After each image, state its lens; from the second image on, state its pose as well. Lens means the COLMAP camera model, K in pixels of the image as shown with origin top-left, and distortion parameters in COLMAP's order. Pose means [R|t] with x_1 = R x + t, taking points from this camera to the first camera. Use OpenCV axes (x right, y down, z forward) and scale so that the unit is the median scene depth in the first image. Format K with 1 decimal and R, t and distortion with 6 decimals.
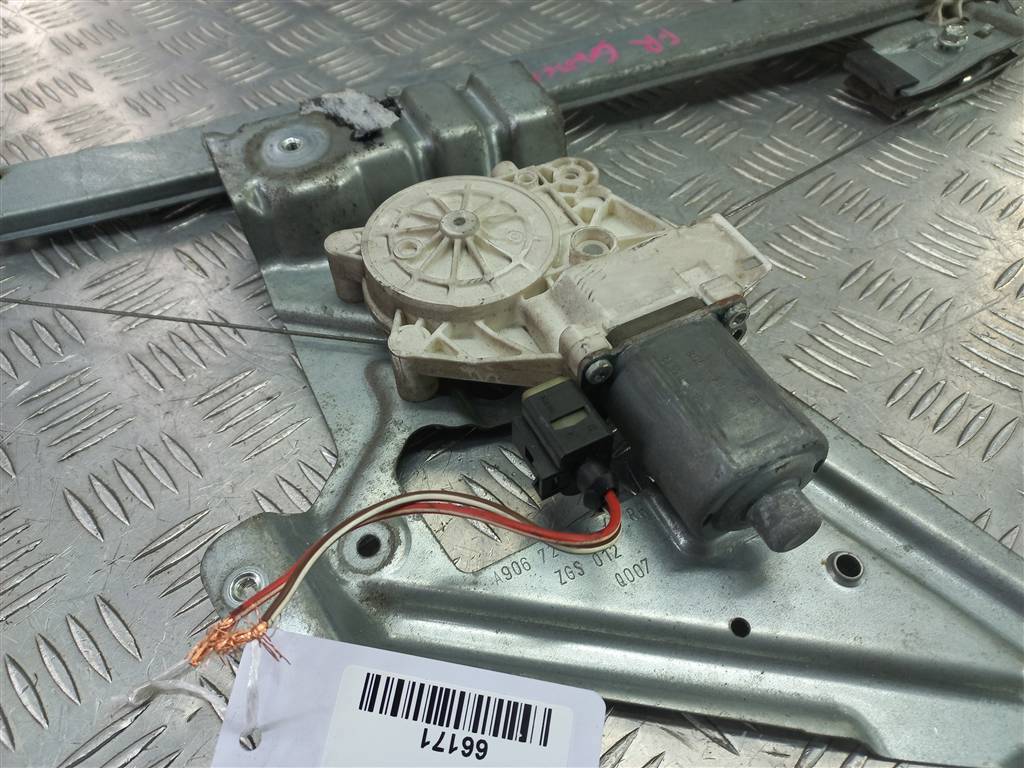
lens RADIAL K [[741.1, 0, 512.0], [0, 741.1, 384.0], [0, 0, 1]] dist [0.031714, -0.001966]
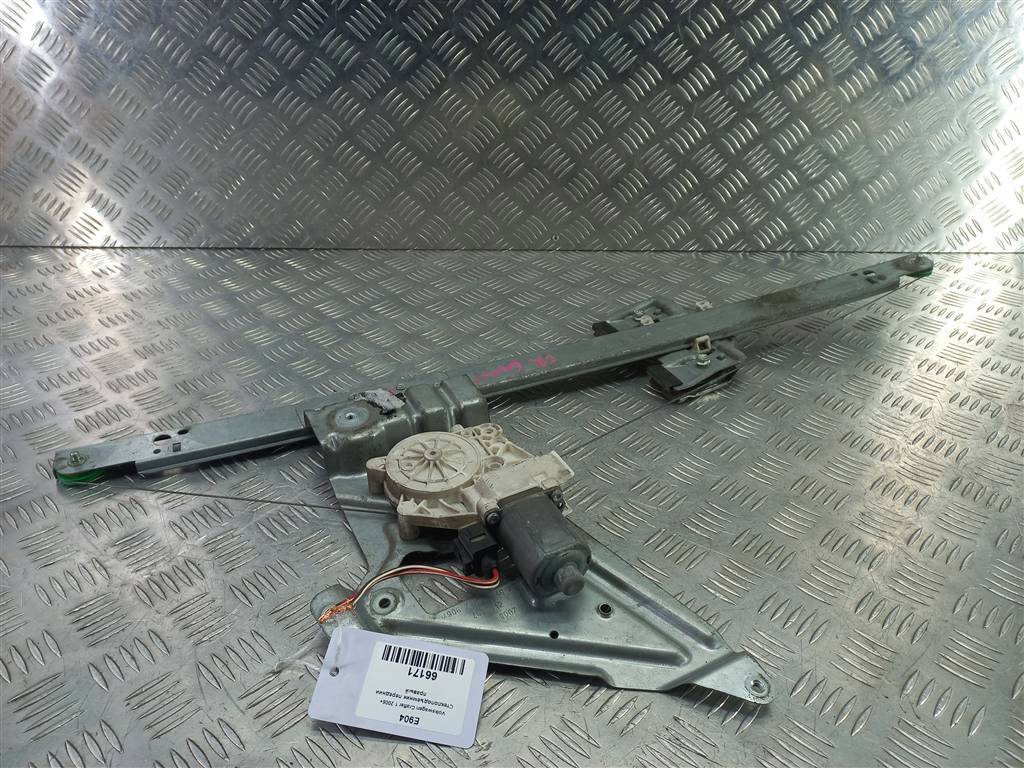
lens RADIAL K [[741.1, 0, 512.0], [0, 741.1, 384.0], [0, 0, 1]] dist [0.031714, -0.001966]
pose [[0.999596, 0.006130, 0.027760, 0.087548], [0.002857, 0.949877, -0.312611, 0.236340], [-0.028285, 0.312564, 0.949475, -0.996739]]
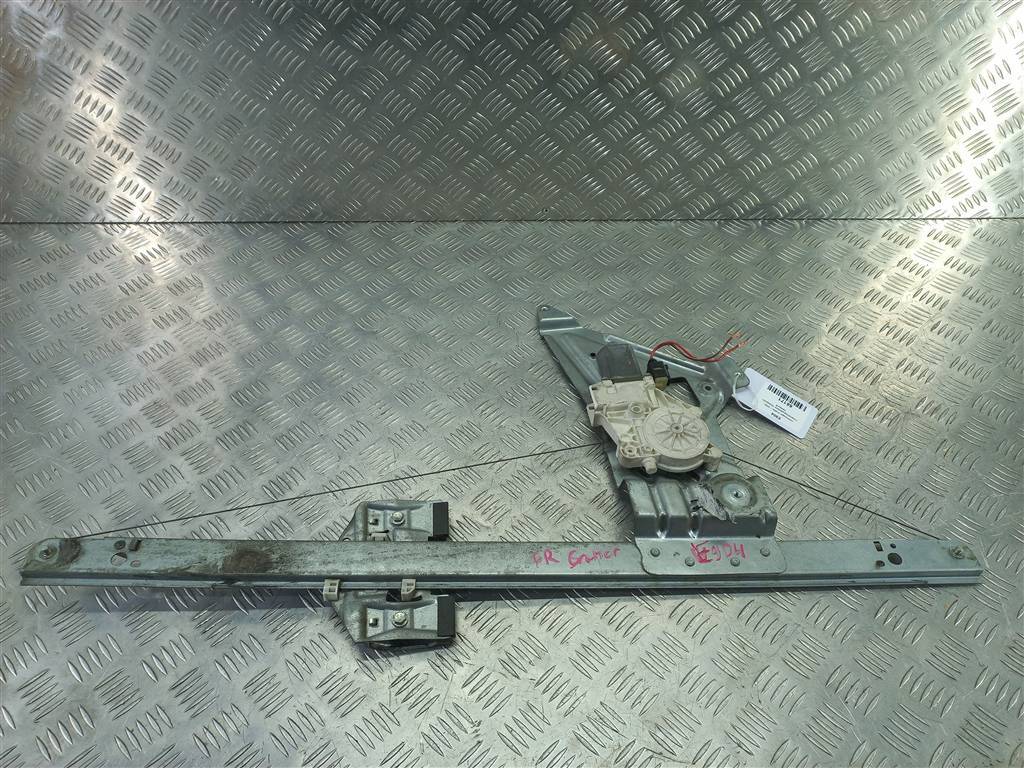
lens RADIAL K [[741.1, 0, 512.0], [0, 741.1, 384.0], [0, 0, 1]] dist [0.031714, -0.001966]
pose [[0.999924, -0.003180, 0.011941, 0.162239], [0.003465, 0.999707, -0.023964, -0.533936], [-0.011861, 0.024004, 0.999642, -1.699078]]
